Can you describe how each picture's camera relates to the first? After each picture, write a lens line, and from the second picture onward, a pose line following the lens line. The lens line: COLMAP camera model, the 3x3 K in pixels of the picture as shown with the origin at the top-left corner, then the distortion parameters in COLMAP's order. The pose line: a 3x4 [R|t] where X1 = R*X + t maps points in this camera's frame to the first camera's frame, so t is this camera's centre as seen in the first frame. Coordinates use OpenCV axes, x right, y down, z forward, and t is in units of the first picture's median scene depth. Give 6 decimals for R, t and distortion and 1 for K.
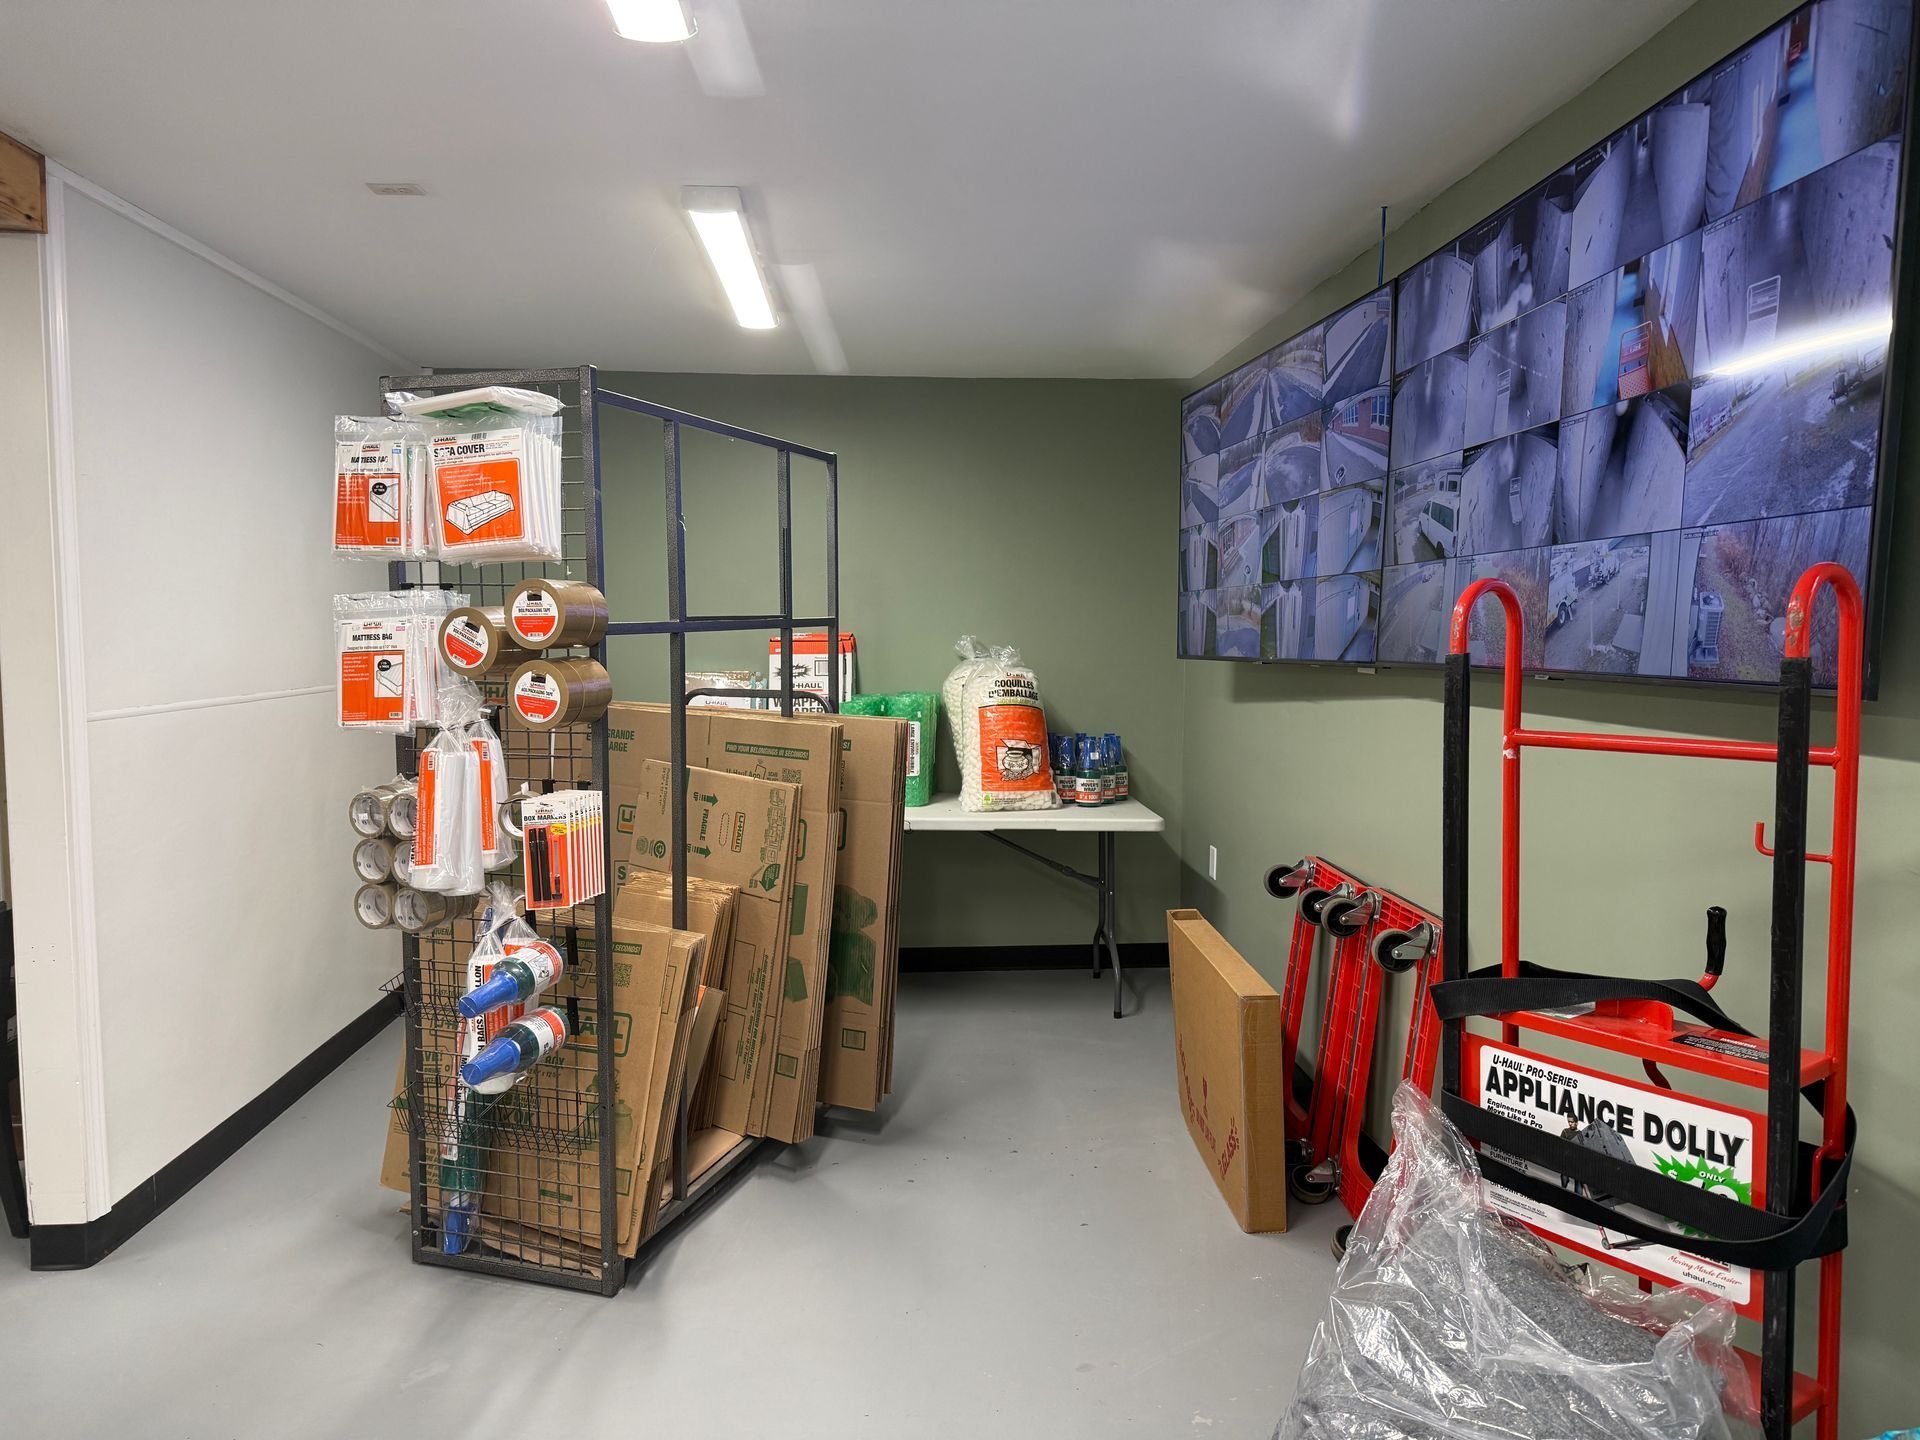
lens RADIAL K [[1334.5, 0, 960.0], [0, 1334.5, 720.0], [0, 0, 1]] dist [0.115997, -0.166020]
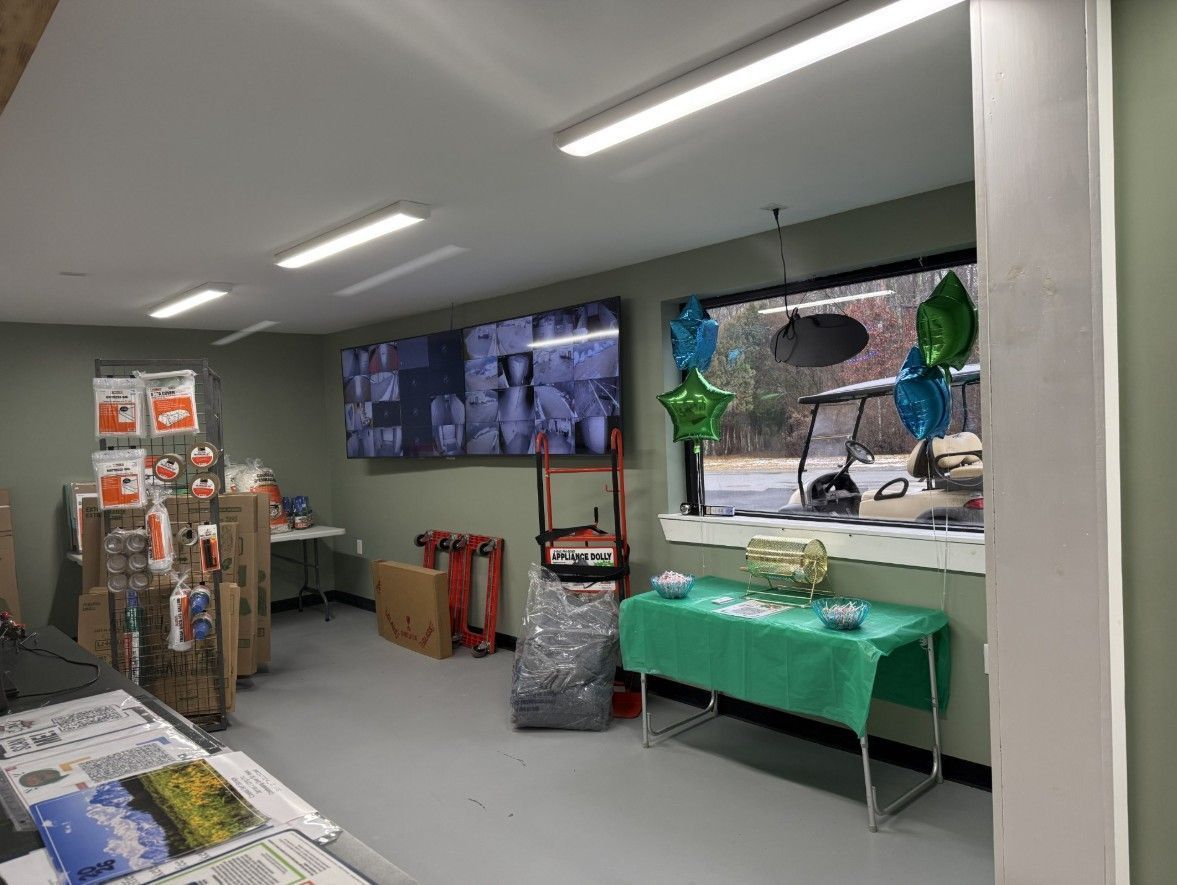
lens RADIAL K [[839.1, 0, 601.6], [0, 839.1, 438.7], [0, 0, 1]] dist [0.123308, -0.230975]
pose [[0.775220, -0.047397, 0.629911, -0.717572], [0.085700, 0.995853, -0.030538, 0.003655], [-0.625851, 0.077657, 0.776067, -0.714586]]
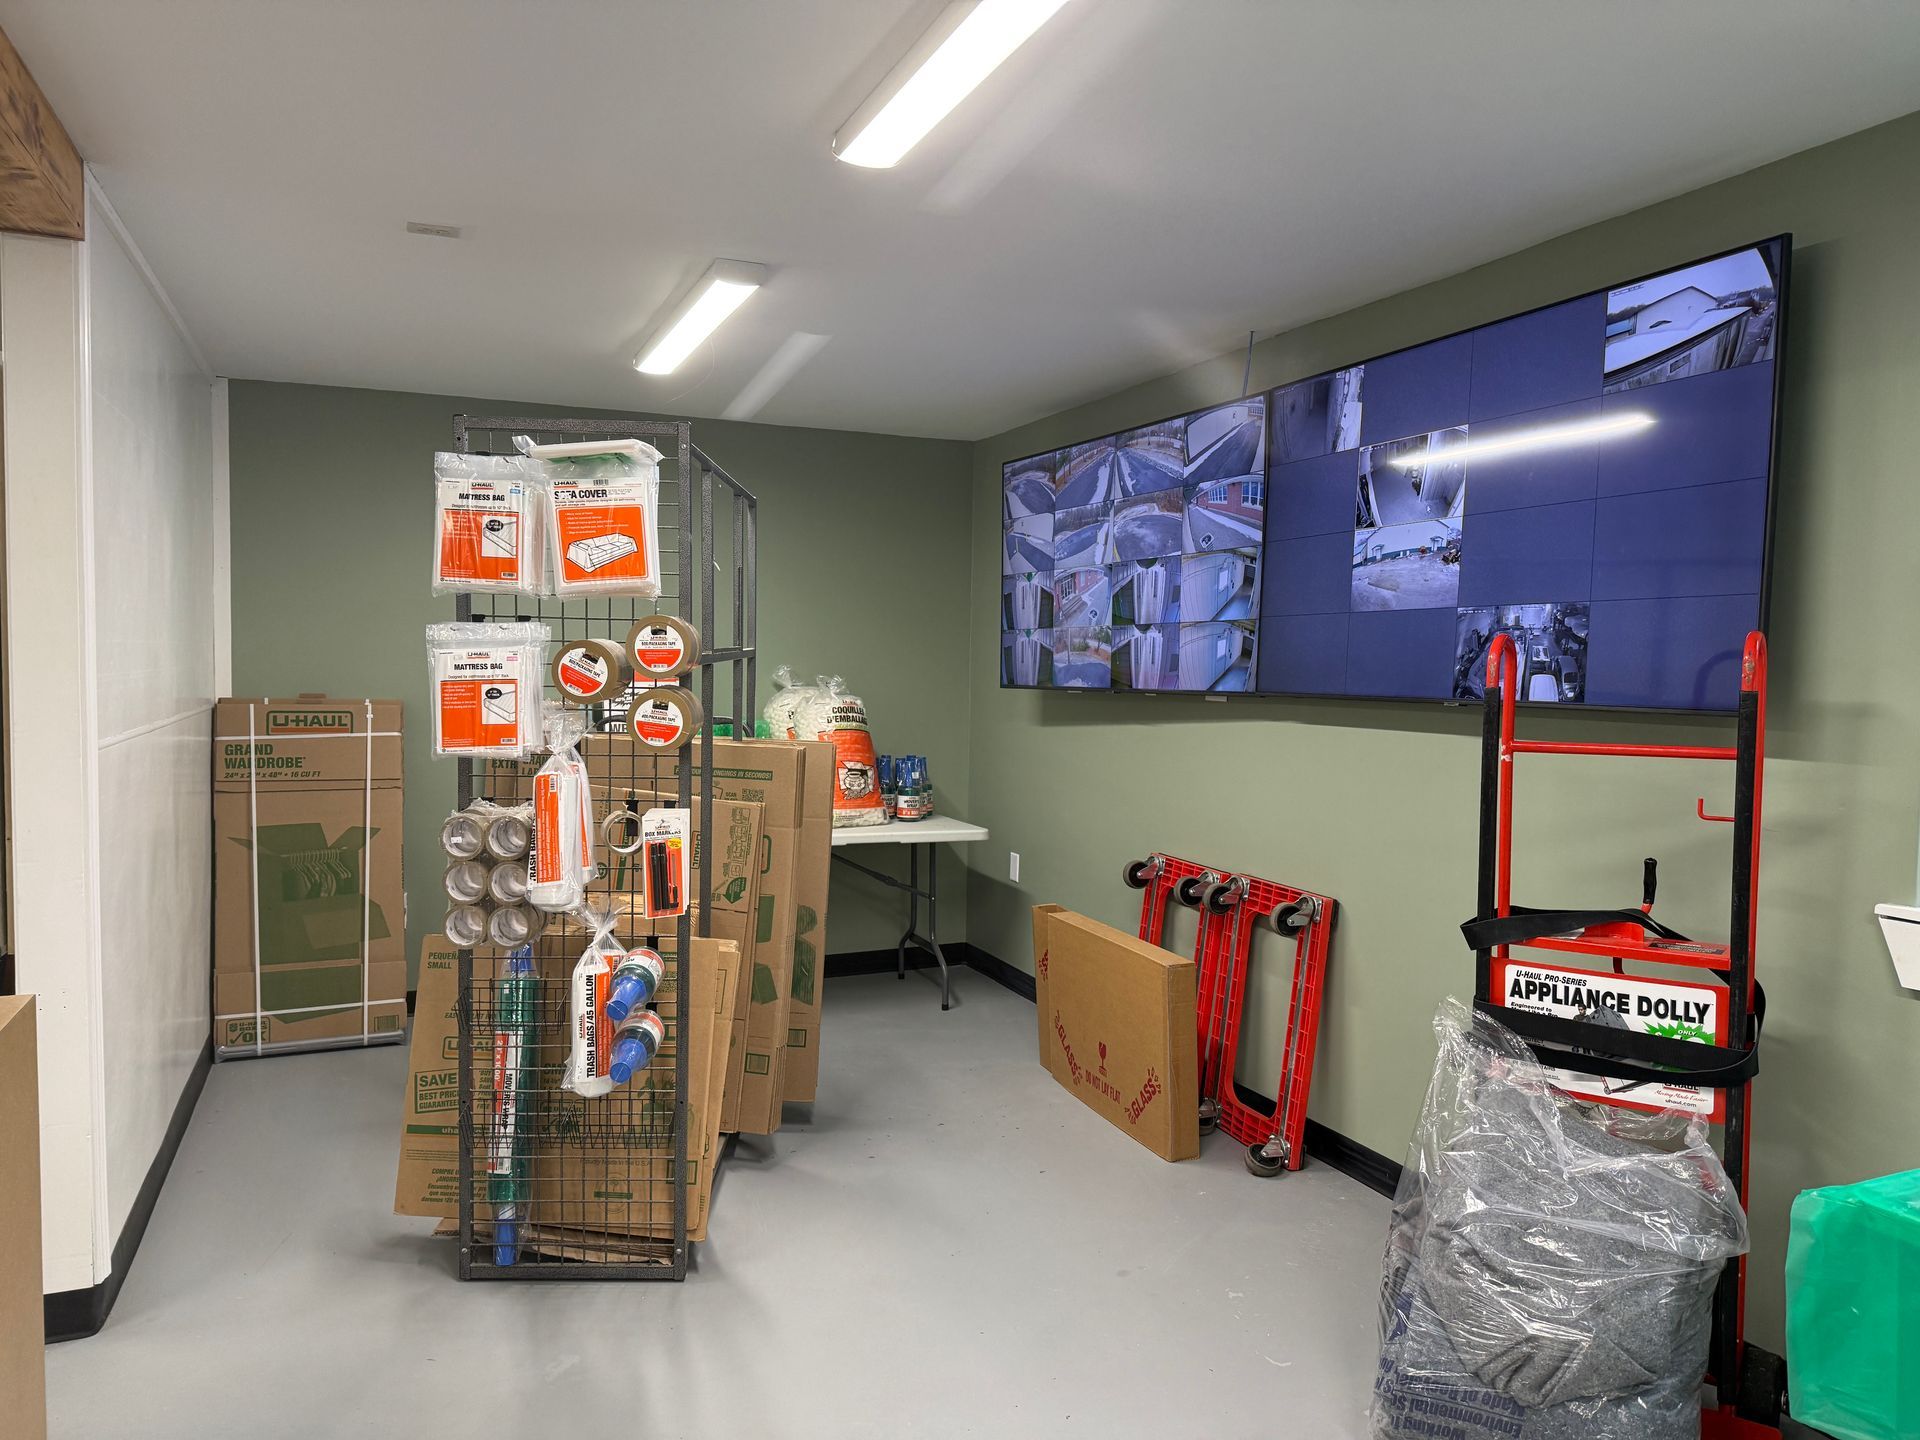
lens RADIAL K [[1334.5, 0, 960.0], [0, 1334.5, 720.0], [0, 0, 1]] dist [0.115997, -0.166020]
pose [[0.942151, -0.003882, 0.335166, -0.431665], [0.010587, 0.999779, -0.018180, 0.002790], [-0.335022, 0.020677, 0.941984, -0.101657]]
